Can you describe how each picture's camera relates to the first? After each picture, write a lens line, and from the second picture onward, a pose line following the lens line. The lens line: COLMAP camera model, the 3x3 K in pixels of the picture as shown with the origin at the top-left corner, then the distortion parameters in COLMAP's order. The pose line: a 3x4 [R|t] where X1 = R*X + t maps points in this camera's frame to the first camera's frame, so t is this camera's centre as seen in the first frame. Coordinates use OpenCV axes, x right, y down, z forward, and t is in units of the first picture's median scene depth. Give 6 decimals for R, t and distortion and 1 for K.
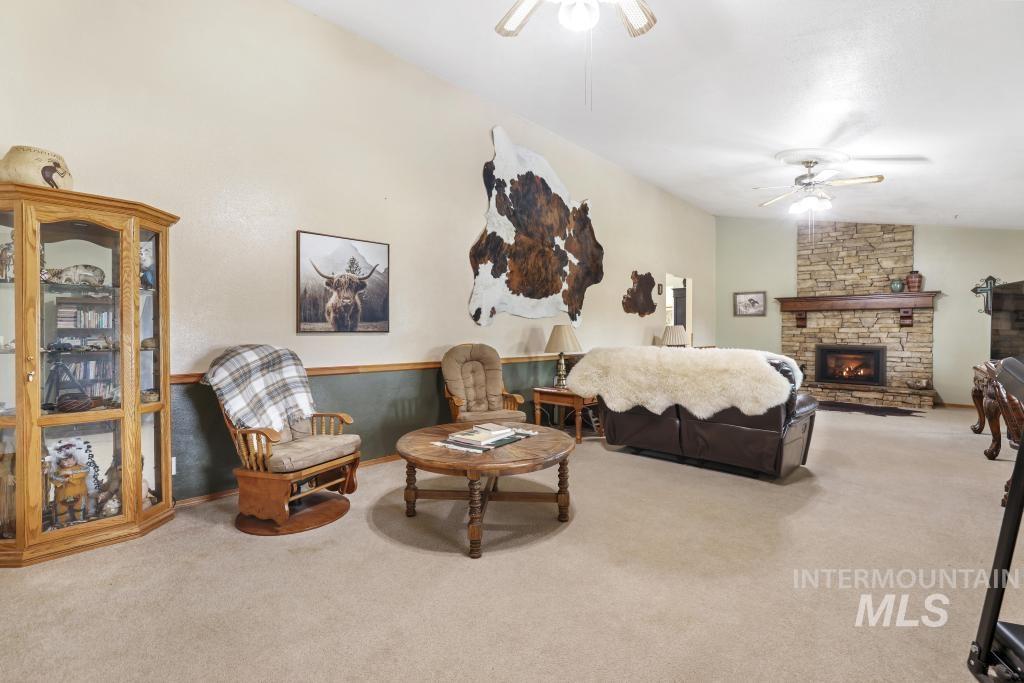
lens RADIAL K [[441.0, 0, 520.5], [0, 441.0, 335.0], [0, 0, 1]] dist [-0.013565, 0.003166]
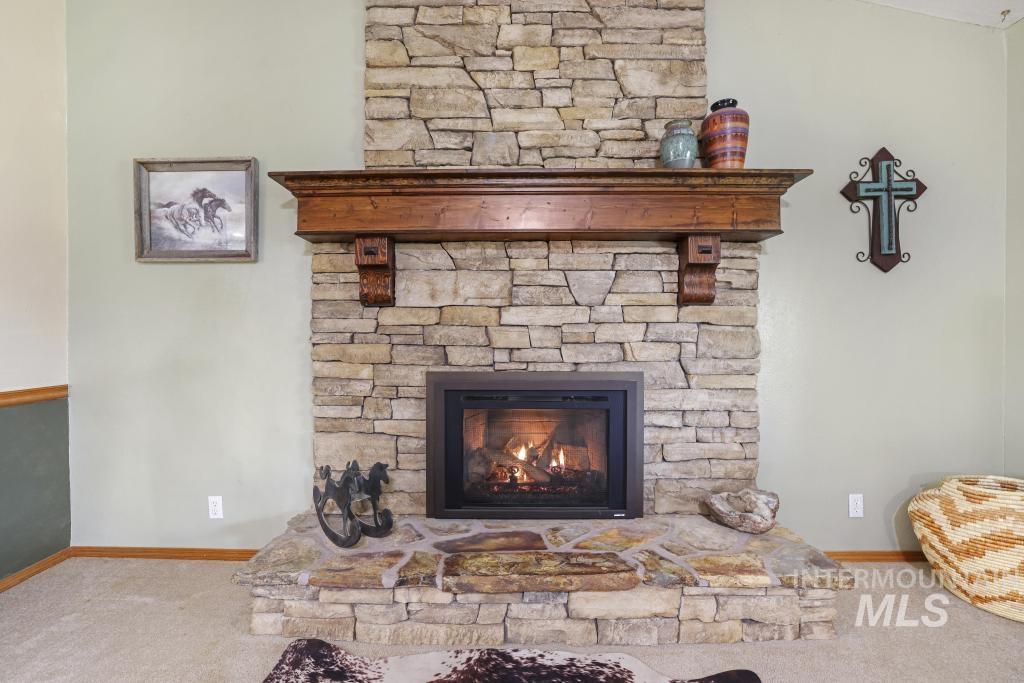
lens RADIAL K [[441.0, 0, 506.8], [0, 441.0, 331.9], [0, 0, 1]] dist [-0.013565, 0.003166]
pose [[0.730148, 0.003219, 0.683281, 0.571039], [0.009253, 0.999851, -0.014597, 0.002729], [-0.683226, 0.016981, 0.730009, 0.838295]]
